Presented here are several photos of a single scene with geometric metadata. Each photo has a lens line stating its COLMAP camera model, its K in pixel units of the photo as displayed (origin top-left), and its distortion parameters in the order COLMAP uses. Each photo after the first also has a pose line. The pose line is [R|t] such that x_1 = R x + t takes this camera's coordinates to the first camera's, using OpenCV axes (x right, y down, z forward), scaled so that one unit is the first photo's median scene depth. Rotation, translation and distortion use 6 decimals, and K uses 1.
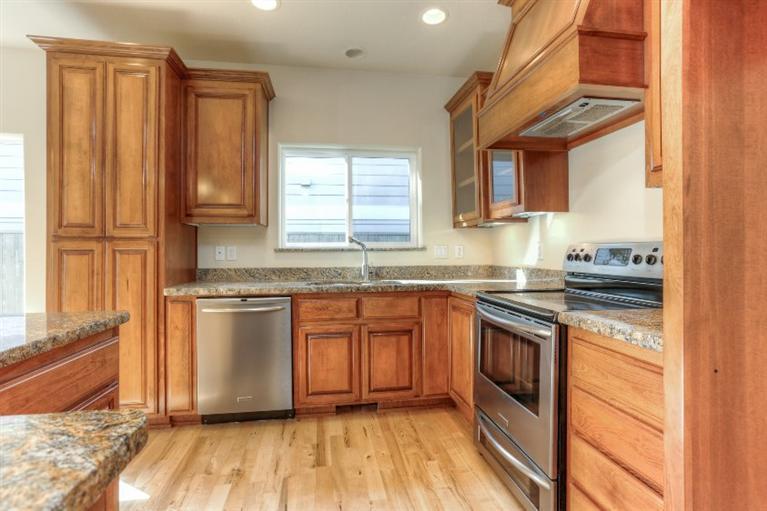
lens RADIAL K [[386.0, 0, 369.0], [0, 386.0, 252.2], [0, 0, 1]] dist [-0.031462, 0.016487]
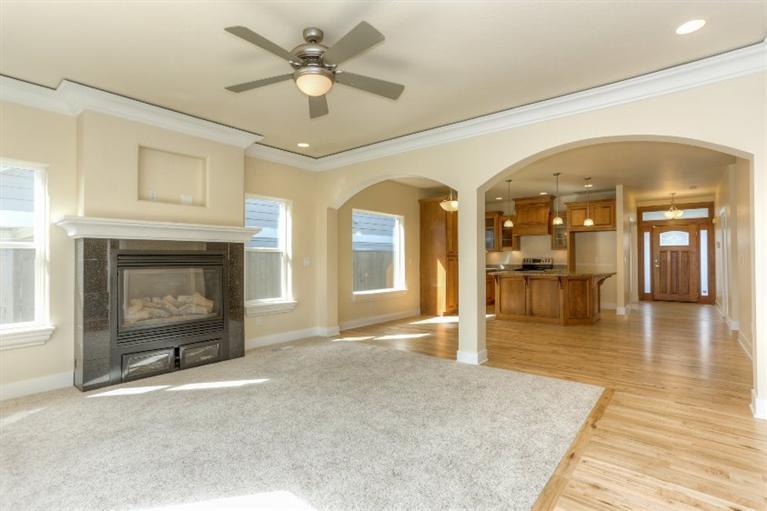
lens RADIAL K [[386.0, 0, 383.8], [0, 386.0, 255.2], [0, 0, 1]] dist [-0.031462, 0.016487]
pose [[0.742746, 0.008994, 0.669513, -3.289560], [0.000963, 0.999894, -0.014500, 0.006049], [-0.669573, 0.011415, 0.742659, -1.099895]]
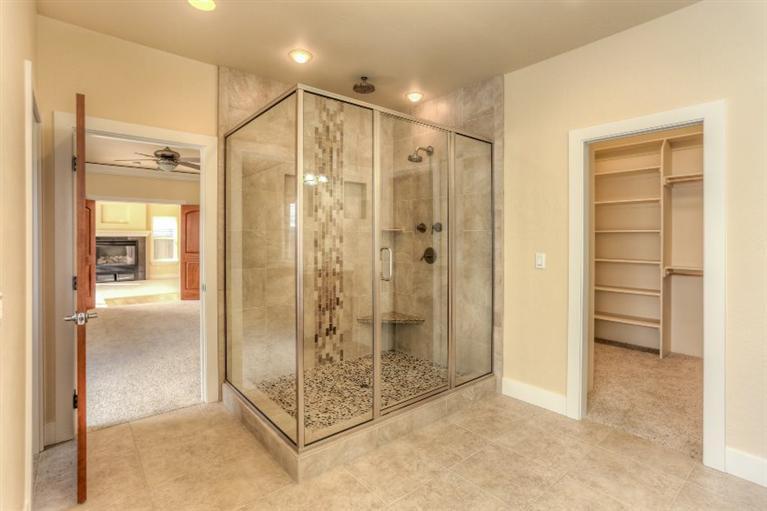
lens RADIAL K [[386.0, 0, 396.3], [0, 386.0, 236.9], [0, 0, 1]] dist [-0.031462, 0.016487]
pose [[0.854944, 0.007874, 0.518661, -2.320023], [-0.004935, 0.999963, -0.007045, -0.061184], [-0.518697, 0.003464, 0.854951, -5.115936]]
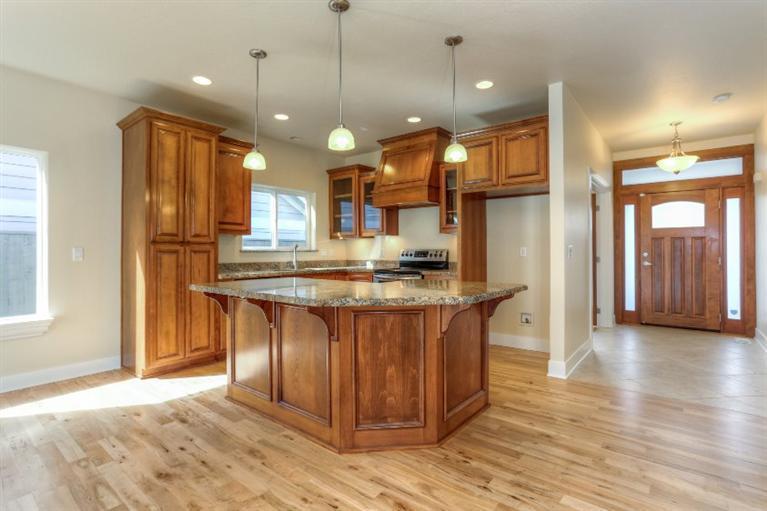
lens RADIAL K [[386.0, 0, 376.4], [0, 386.0, 250.0], [0, 0, 1]] dist [-0.031462, 0.016487]
pose [[0.749515, 0.007641, 0.661943, -1.109474], [-0.001941, 0.999954, -0.009345, 0.004284], [-0.661985, 0.005720, 0.749496, -0.667557]]
